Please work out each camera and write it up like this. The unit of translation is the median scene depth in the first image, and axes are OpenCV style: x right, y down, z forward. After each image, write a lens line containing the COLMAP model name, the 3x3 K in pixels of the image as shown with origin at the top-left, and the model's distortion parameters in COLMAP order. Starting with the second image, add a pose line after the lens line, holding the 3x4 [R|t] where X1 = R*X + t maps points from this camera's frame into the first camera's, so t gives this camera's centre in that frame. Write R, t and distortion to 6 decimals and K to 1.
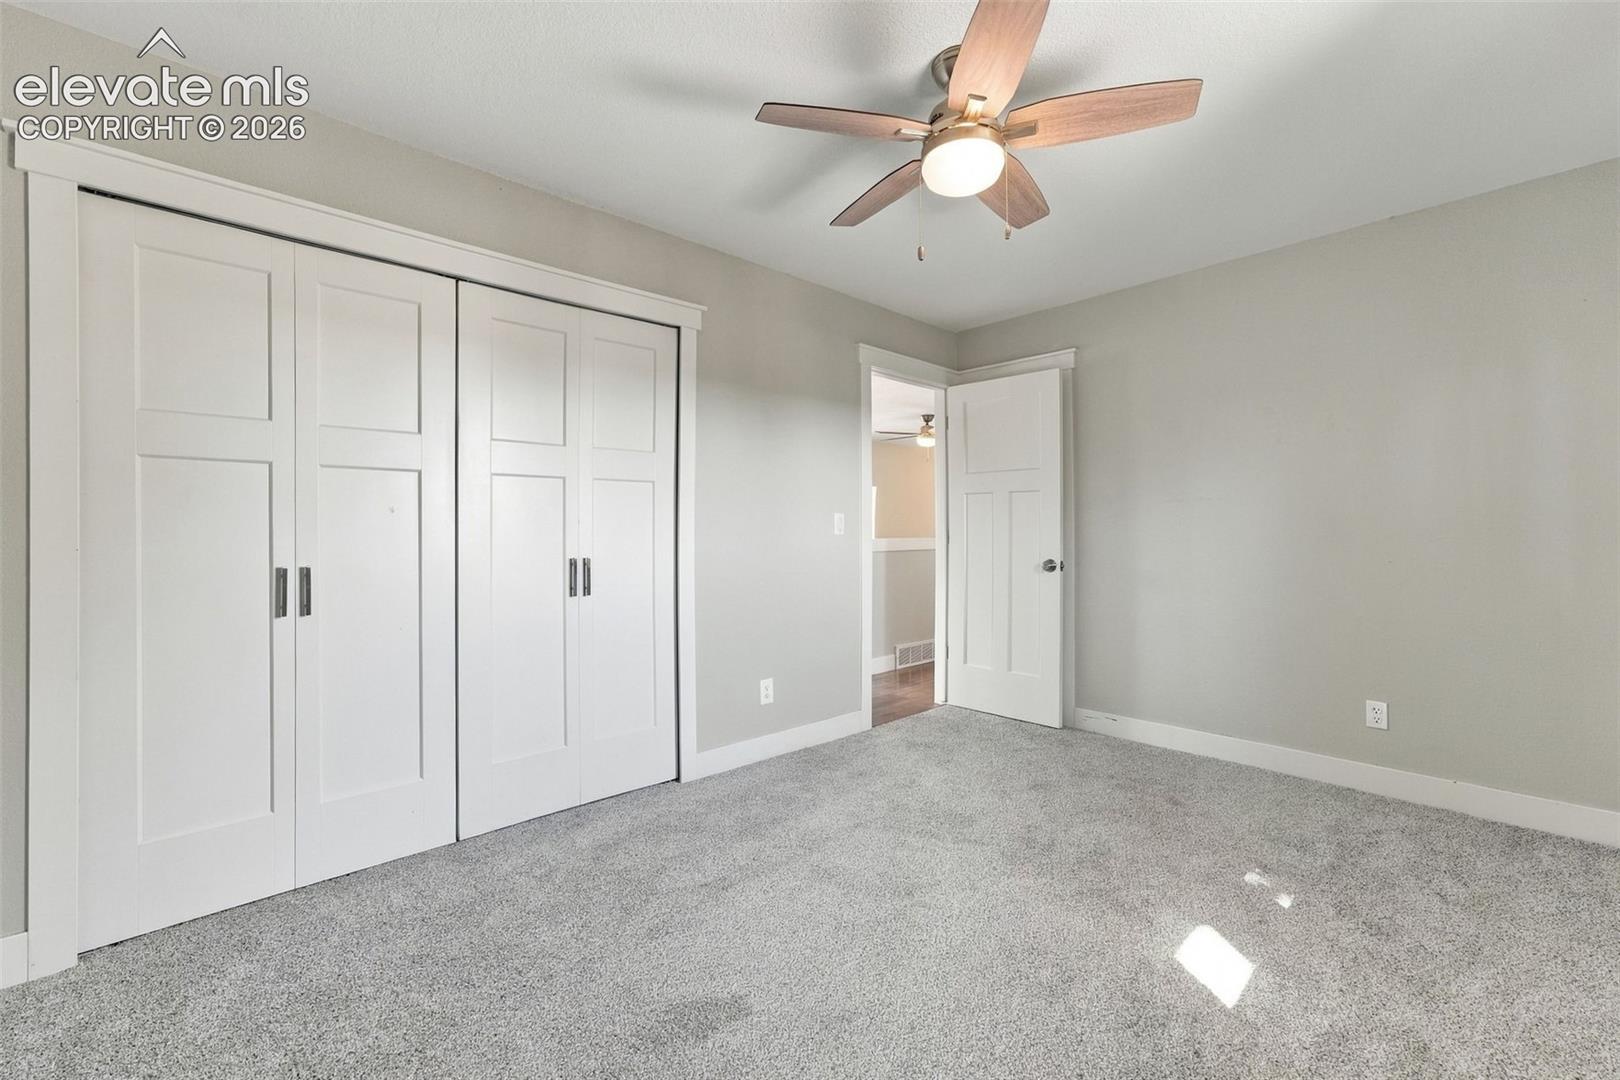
lens RADIAL K [[660.6, 0, 810.0], [0, 660.6, 540.0], [0, 0, 1]] dist [-0.001401, 0.000543]
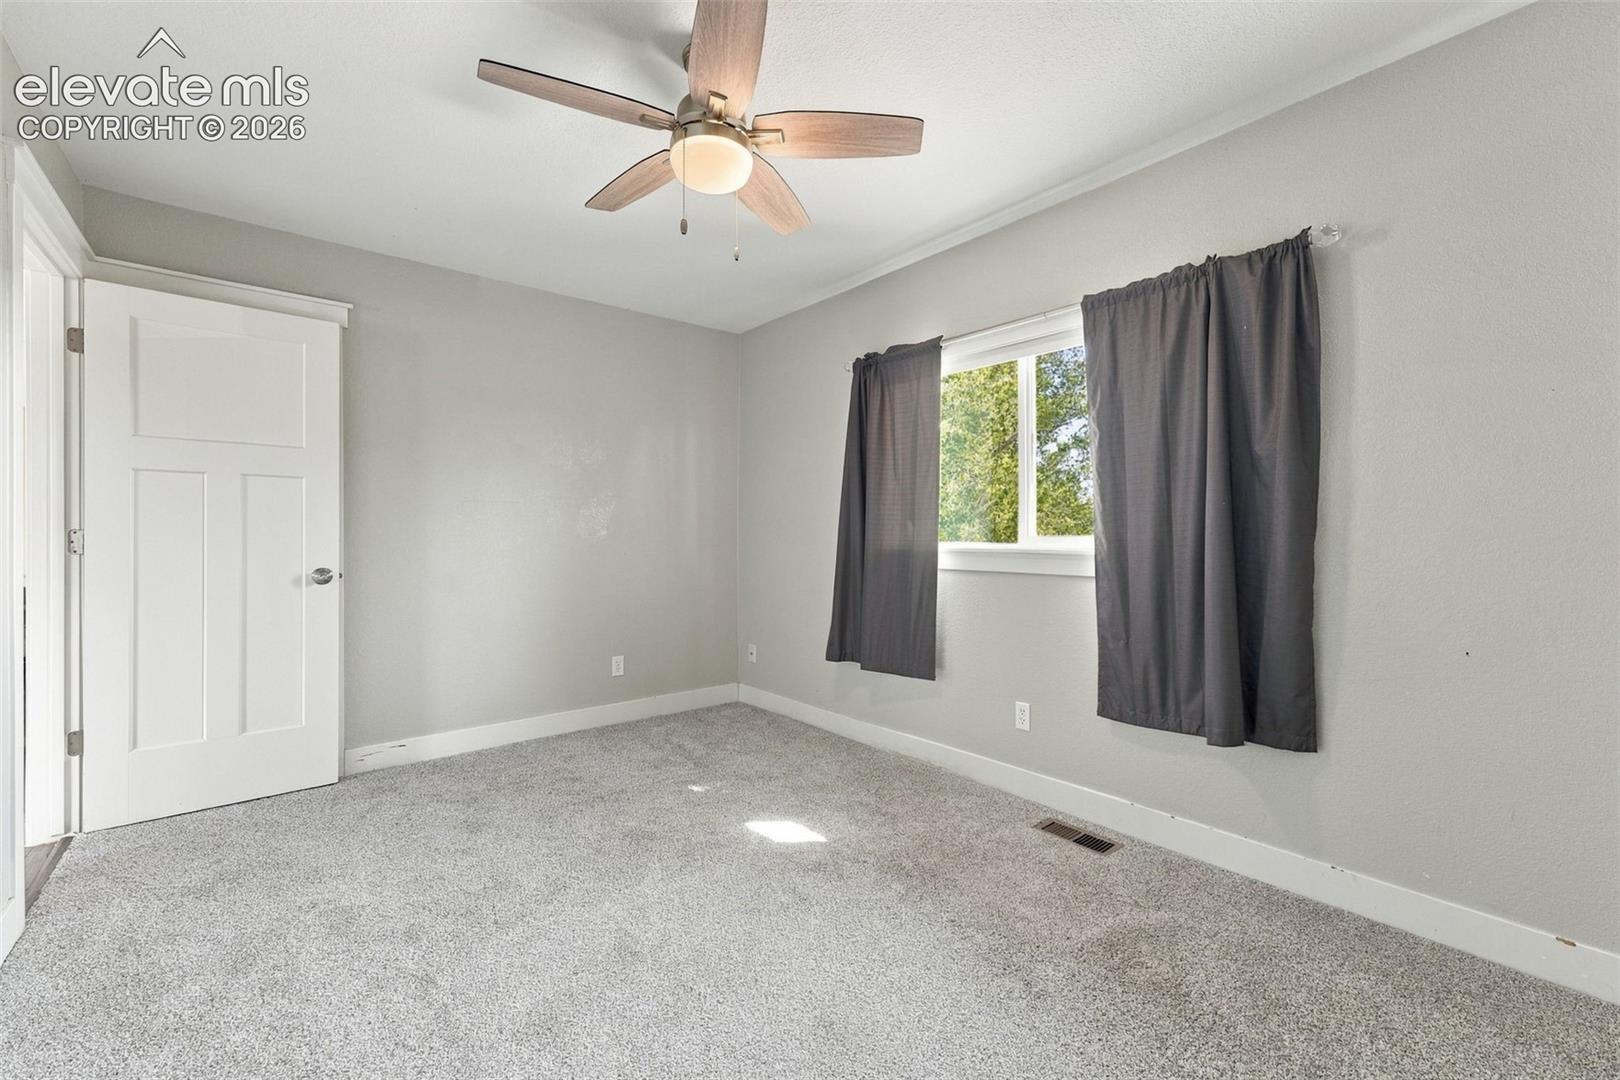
lens RADIAL K [[672.6, 0, 810.0], [0, 672.6, 540.0], [0, 0, 1]] dist [-0.025301, 0.000055]
pose [[0.040178, -0.009847, 0.999144, -0.449714], [0.011430, 0.999891, 0.009394, -0.003759], [-0.999127, 0.011042, 0.040286, 0.473979]]
